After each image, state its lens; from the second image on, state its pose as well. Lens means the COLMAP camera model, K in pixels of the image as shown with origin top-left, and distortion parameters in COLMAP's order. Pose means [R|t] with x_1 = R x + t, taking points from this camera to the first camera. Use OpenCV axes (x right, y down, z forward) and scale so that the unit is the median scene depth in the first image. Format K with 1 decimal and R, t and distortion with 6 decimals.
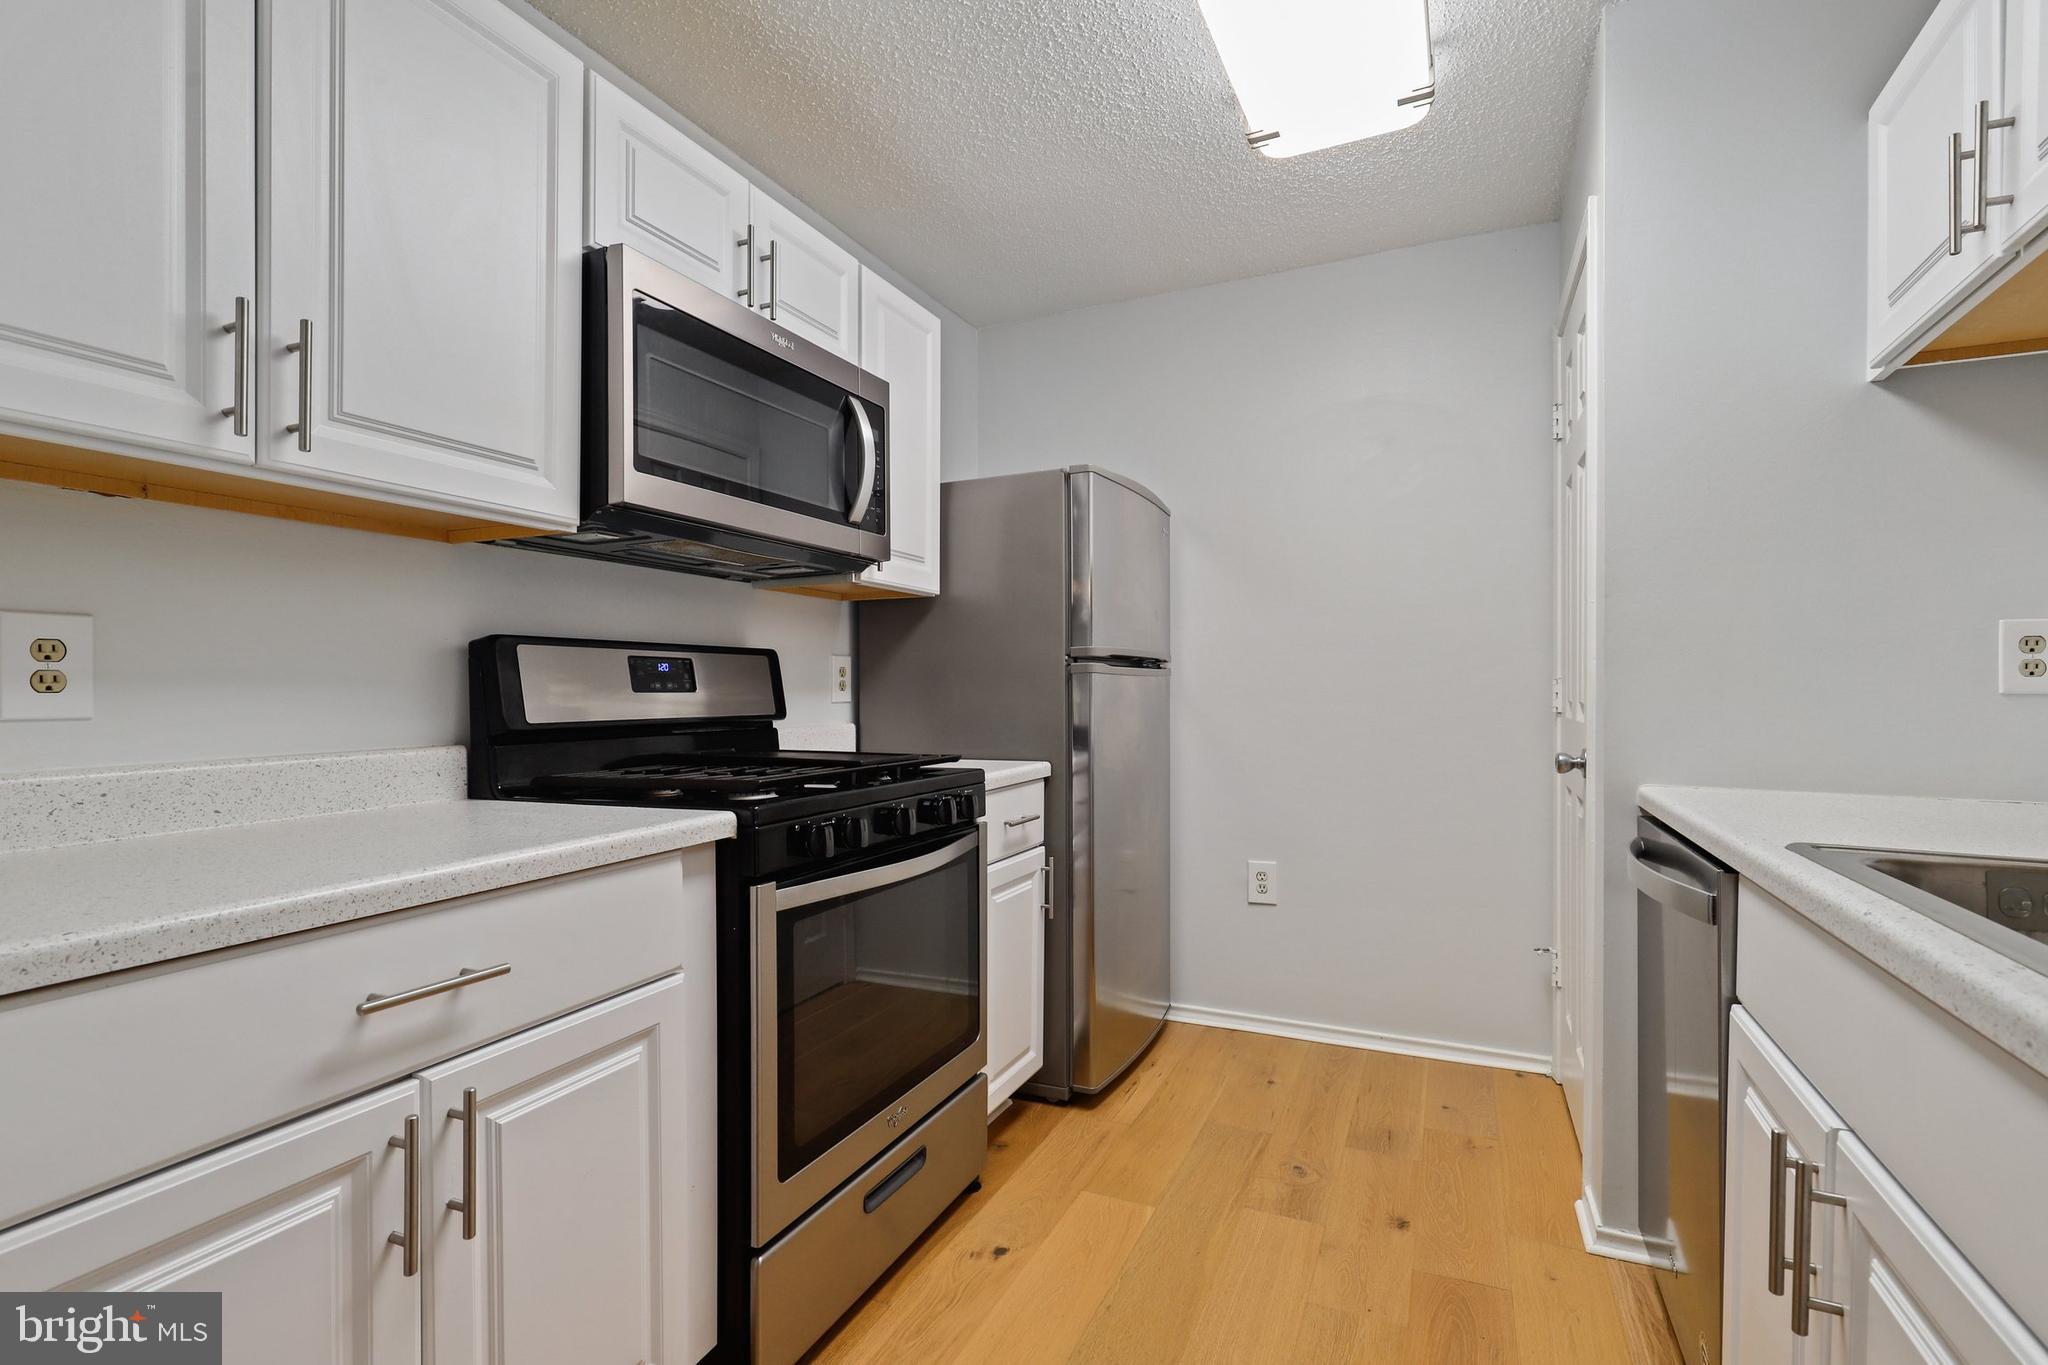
lens RADIAL K [[951.4, 0, 987.4], [0, 951.4, 691.6], [0, 0, 1]] dist [-0.000229, -0.000285]
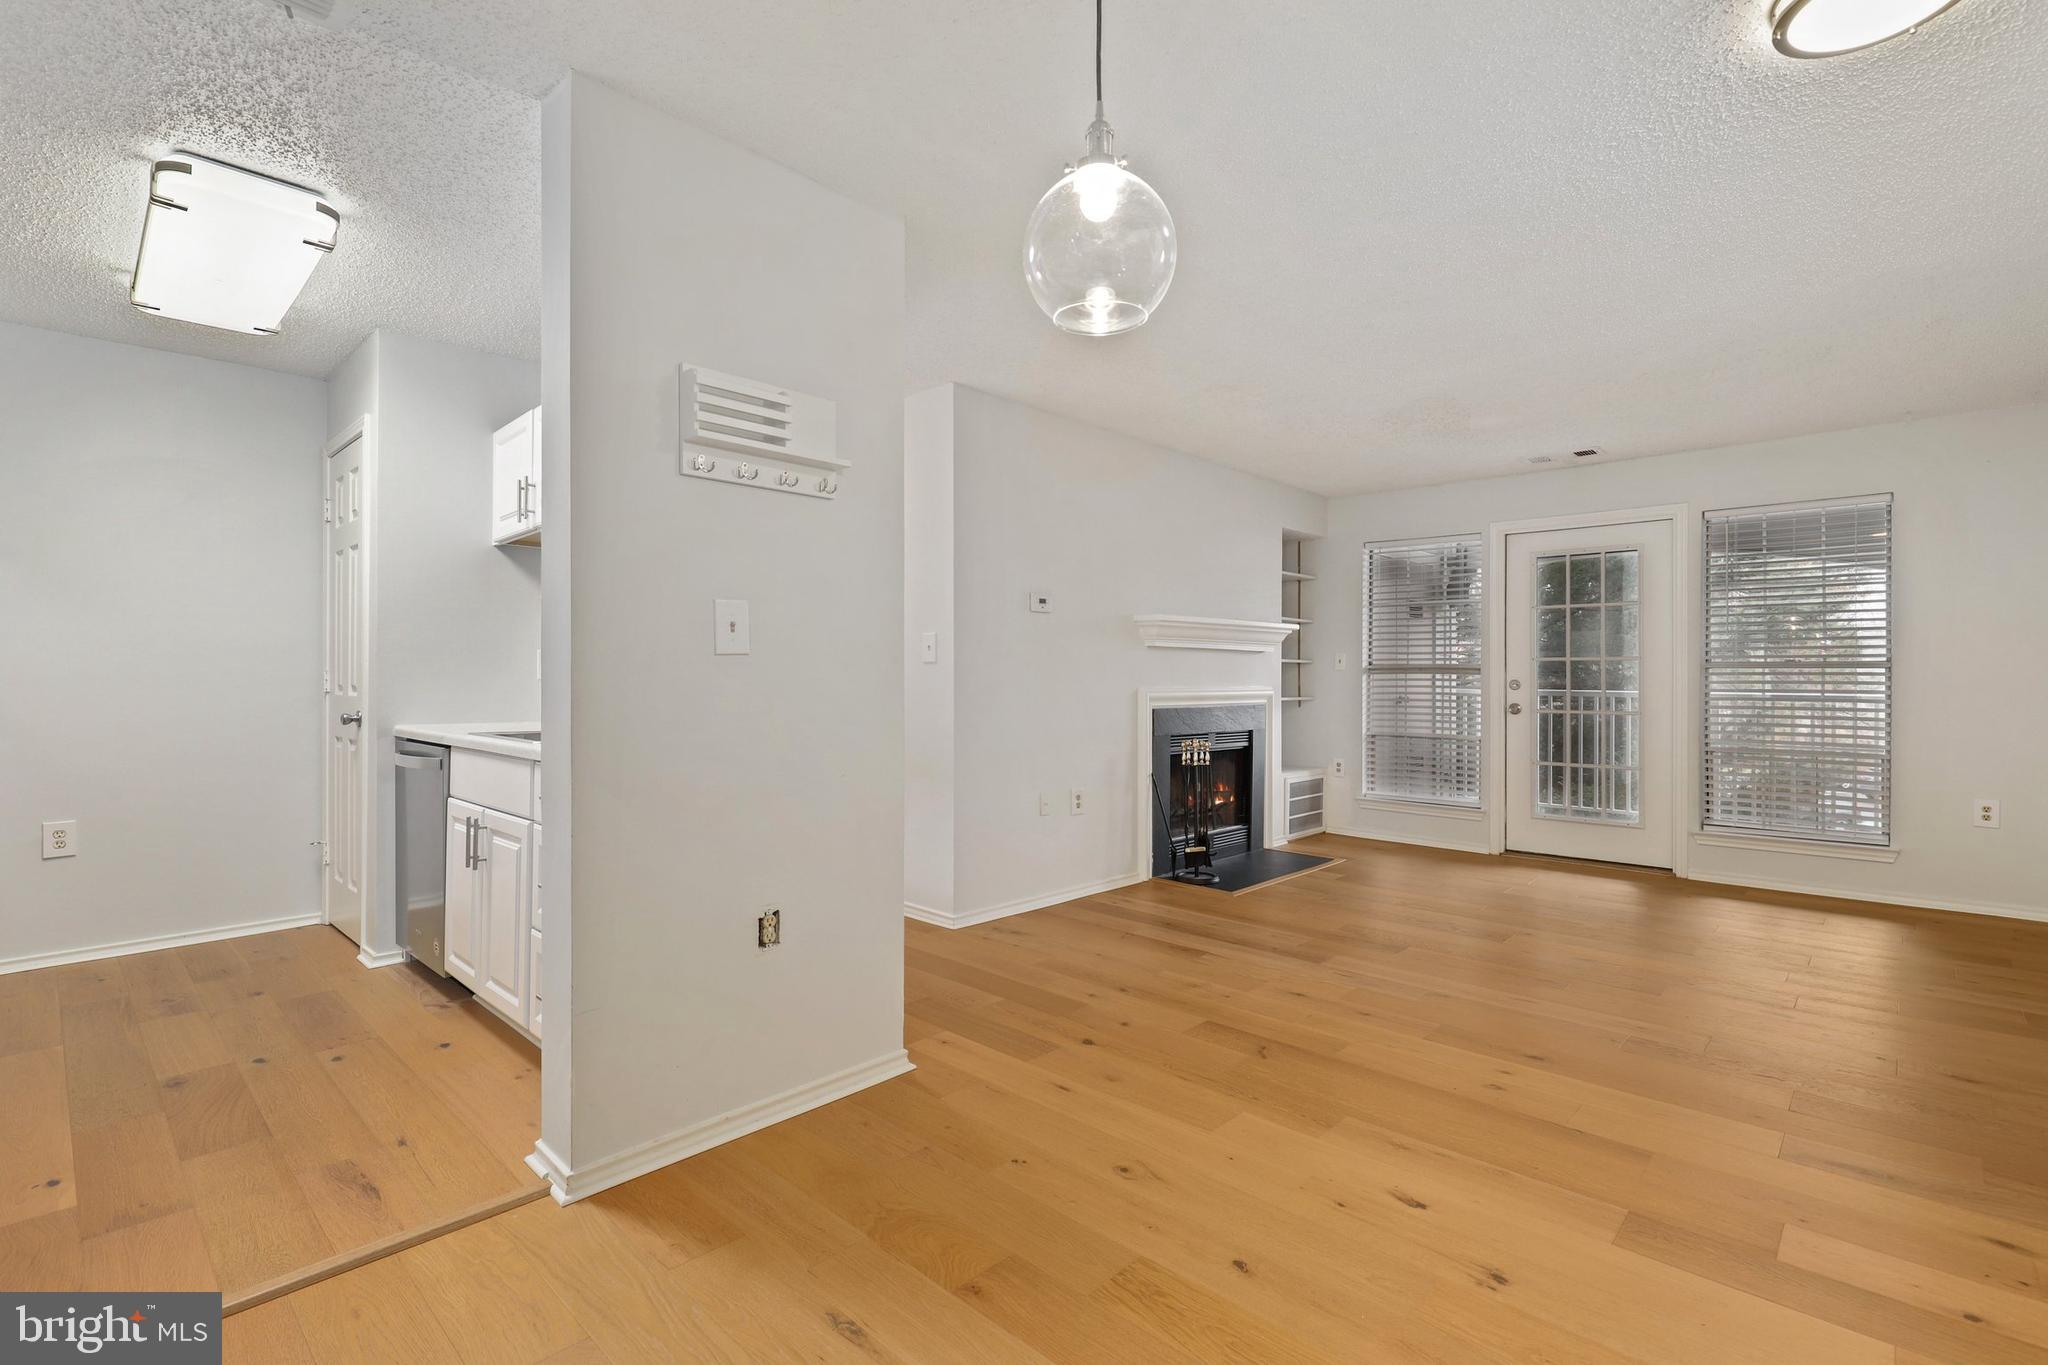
lens RADIAL K [[932.5, 0, 1024.0], [0, 932.5, 682.5], [0, 0, 1]] dist [0.000511, 0.000207]
pose [[0.299038, -0.000721, 0.954241, -0.688782], [-0.002580, 0.999995, 0.001564, 0.000472], [-0.954238, -0.002930, 0.299035, -0.738269]]
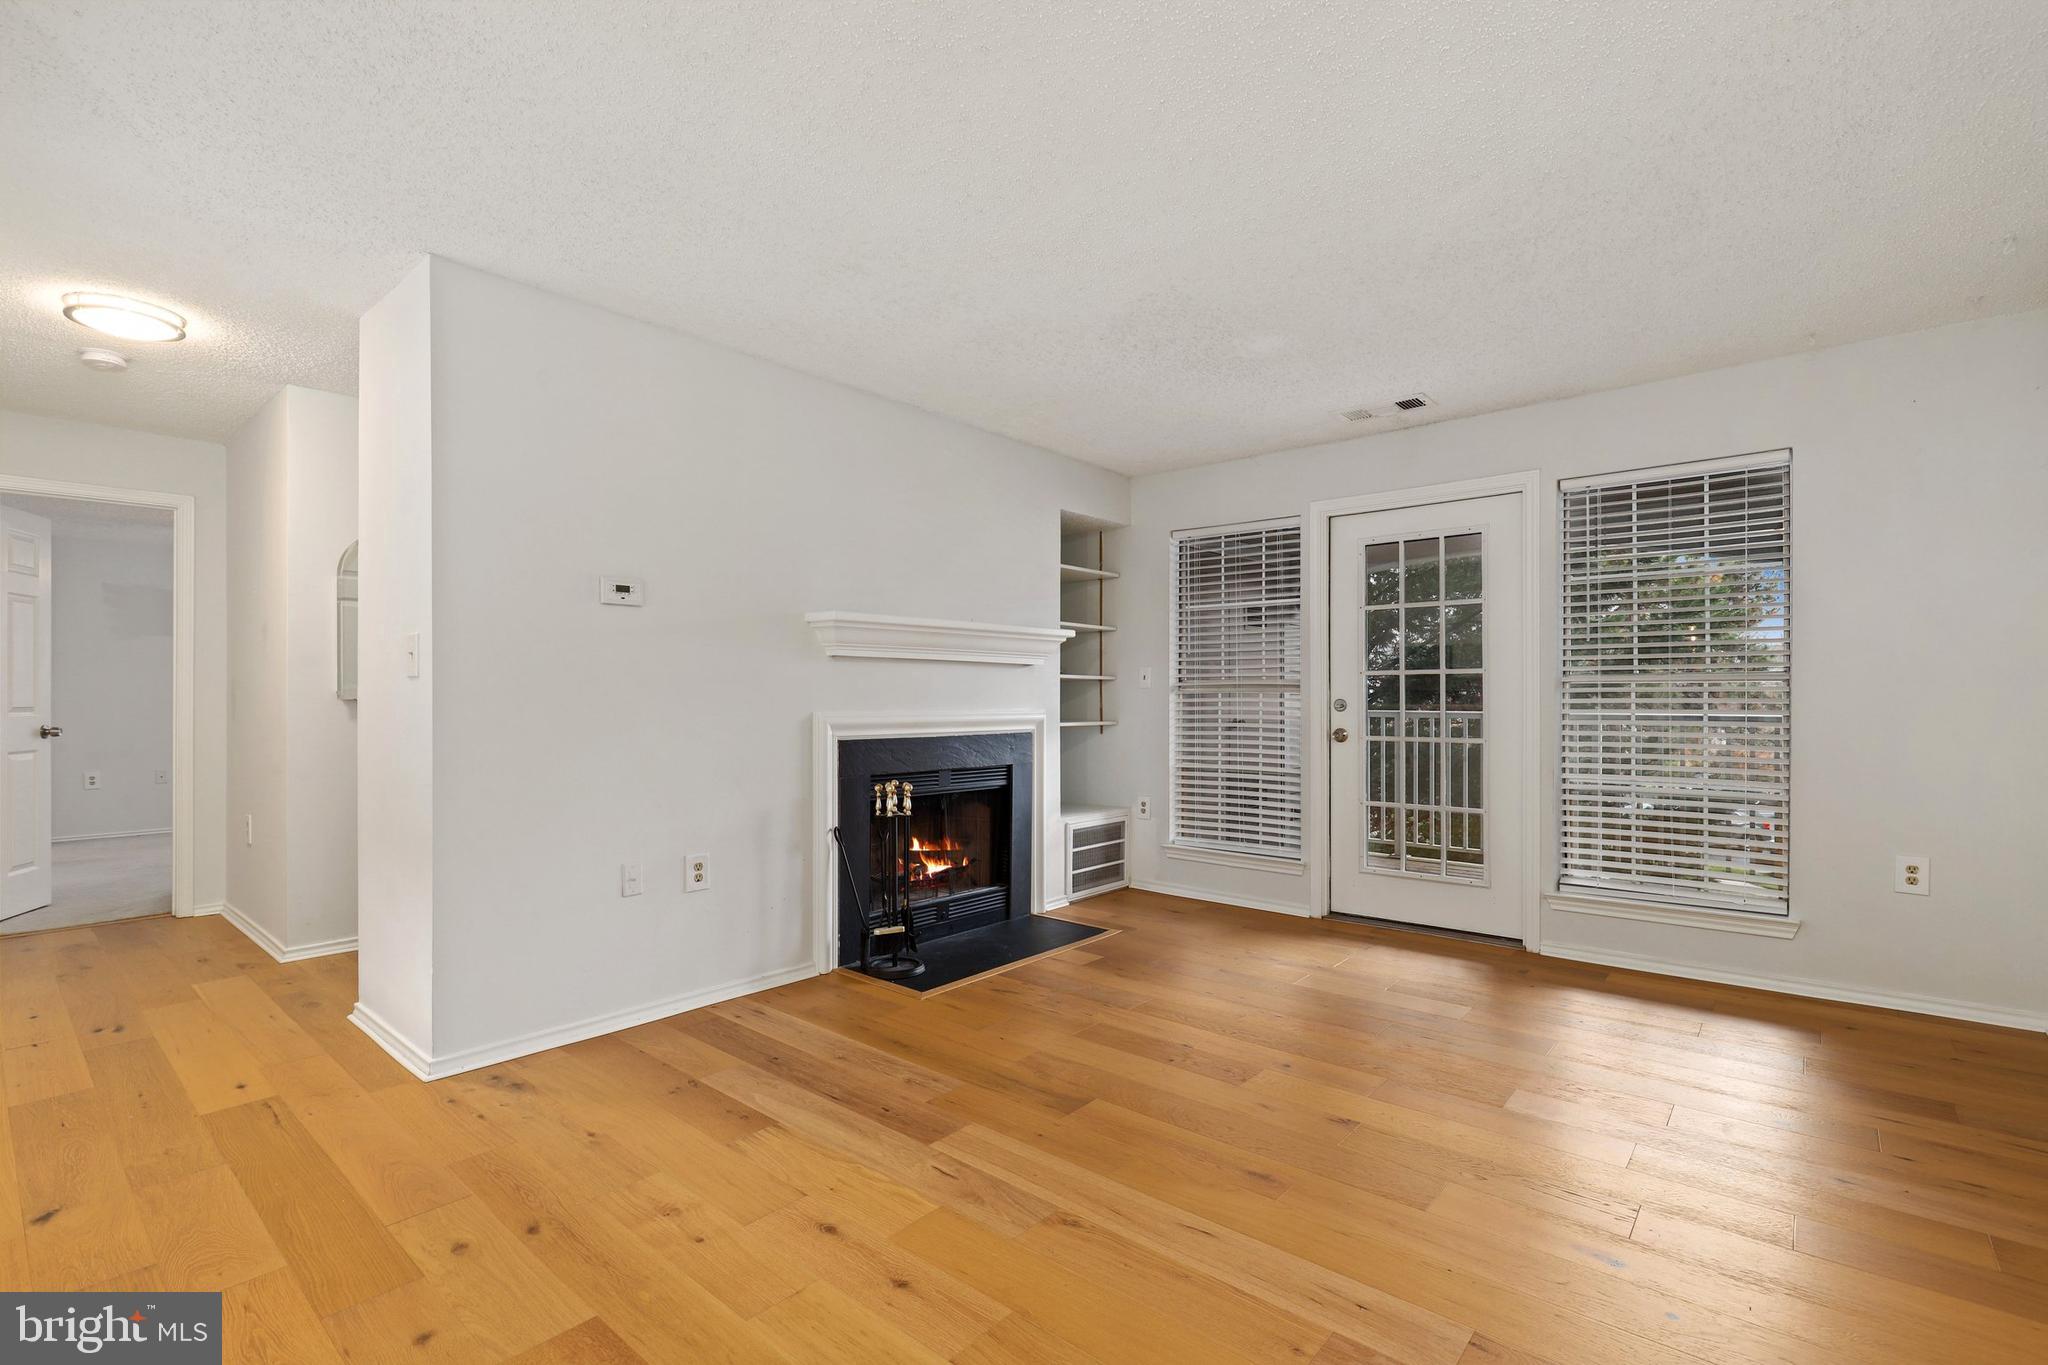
lens RADIAL K [[921.8, 0, 1022.9], [0, 921.8, 708.6], [0, 0, 1]] dist [0.003736, -0.000420]
pose [[0.250920, -0.006798, 0.967984, 0.091478], [0.002304, 0.999977, 0.006425, 0.000291], [-0.968005, 0.000618, 0.250930, -1.124959]]
